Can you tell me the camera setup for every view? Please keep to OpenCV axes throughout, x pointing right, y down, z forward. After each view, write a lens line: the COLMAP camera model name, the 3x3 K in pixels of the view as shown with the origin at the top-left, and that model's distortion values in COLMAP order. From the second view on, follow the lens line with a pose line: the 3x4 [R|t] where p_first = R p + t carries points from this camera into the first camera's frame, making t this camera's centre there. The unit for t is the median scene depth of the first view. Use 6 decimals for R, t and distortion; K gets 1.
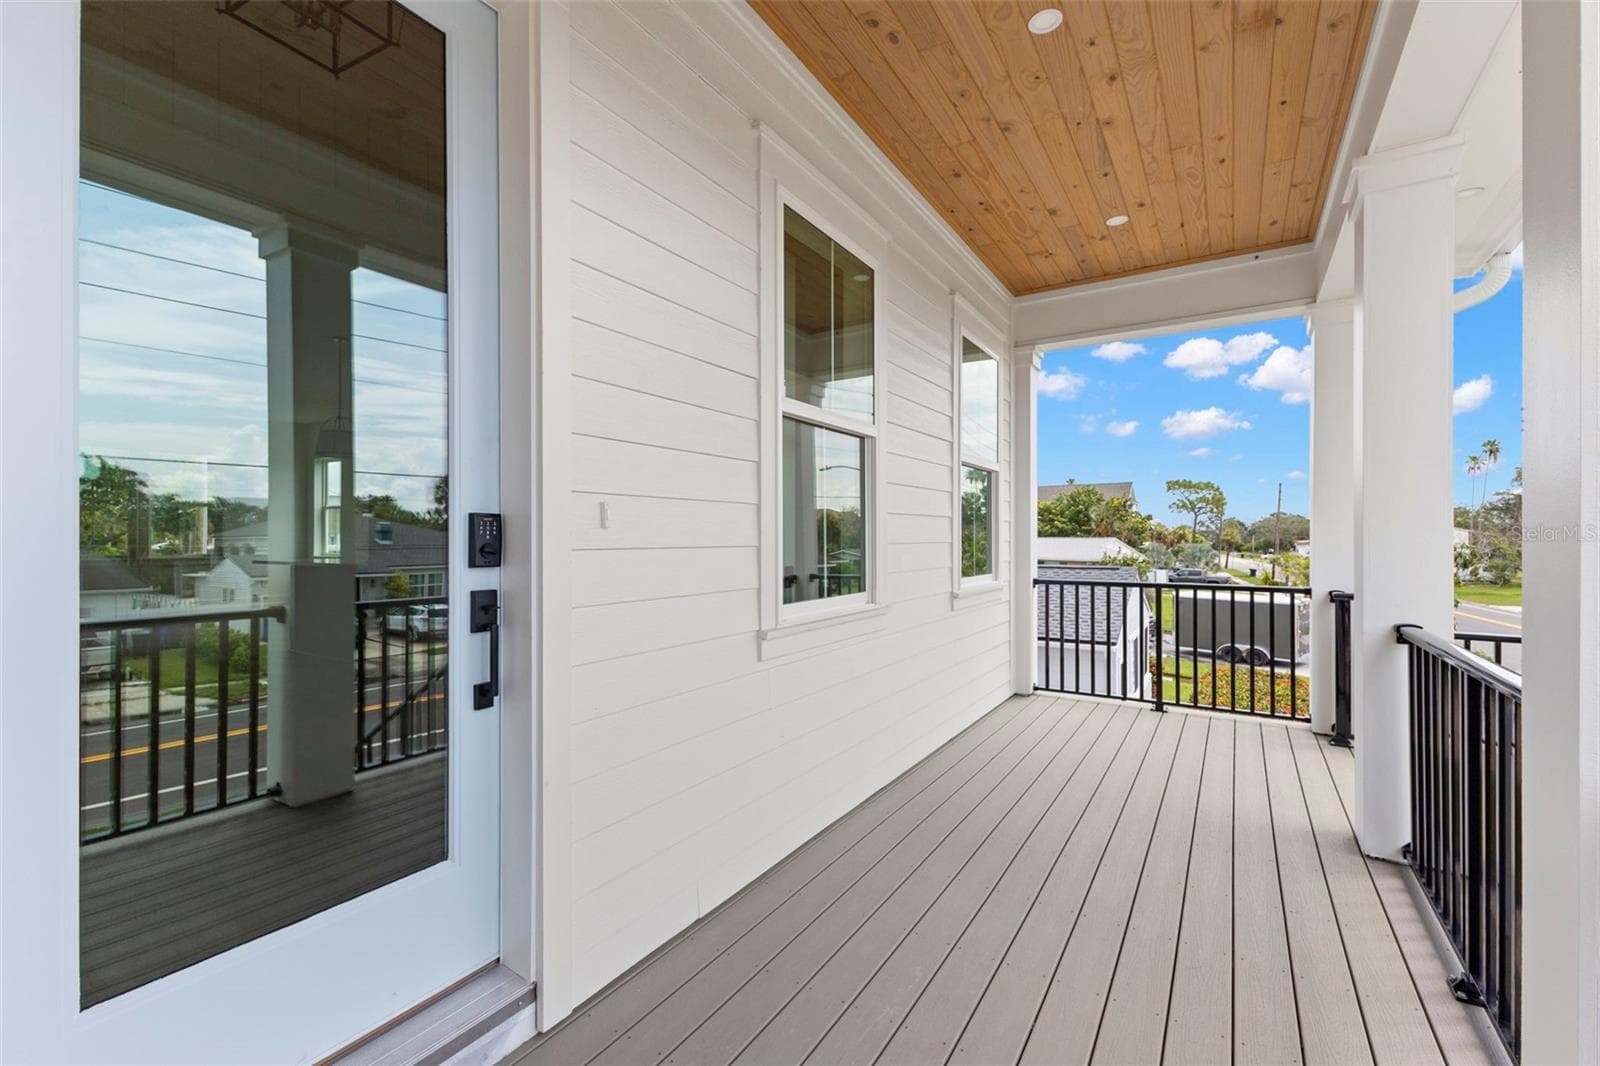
lens RADIAL K [[677.1, 0, 800.0], [0, 677.1, 533.0], [0, 0, 1]] dist [-0.000386, -0.006492]
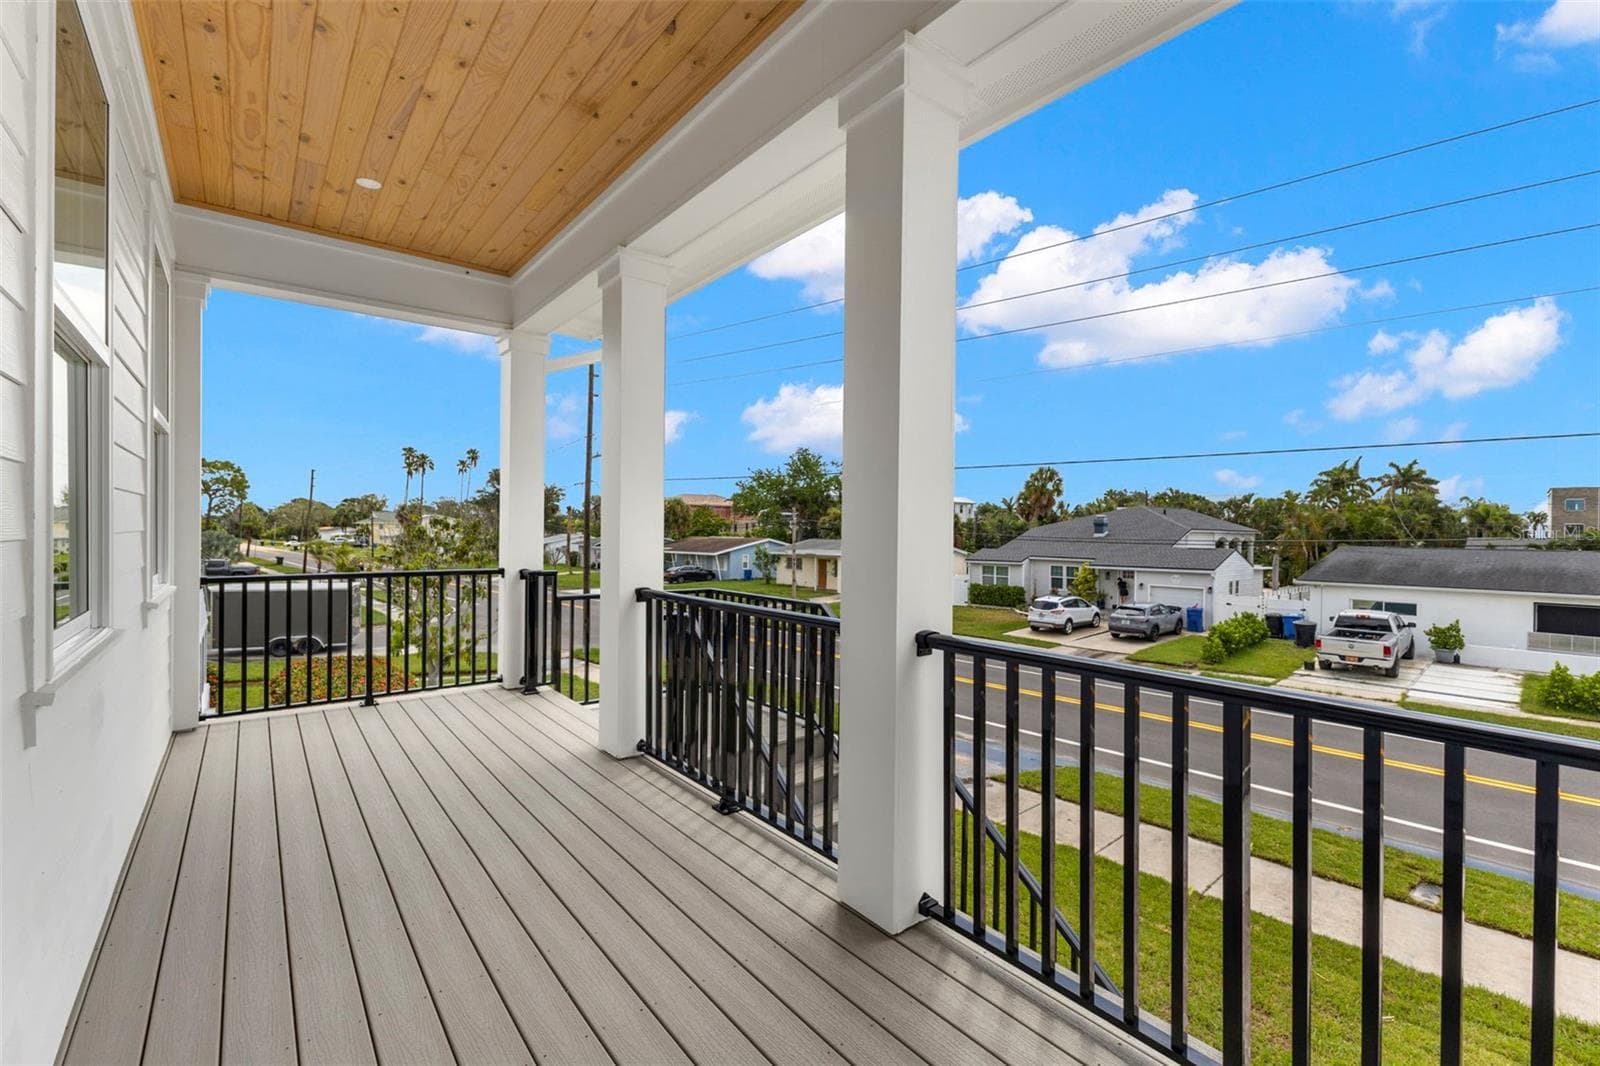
lens RADIAL K [[677.1, 0, 800.0], [0, 677.1, 533.0], [0, 0, 1]] dist [-0.000386, -0.006492]
pose [[0.314033, -0.004355, 0.949402, -0.199263], [-0.014149, 0.999857, 0.009267, -0.000125], [-0.949306, -0.016343, 0.313927, 0.125166]]
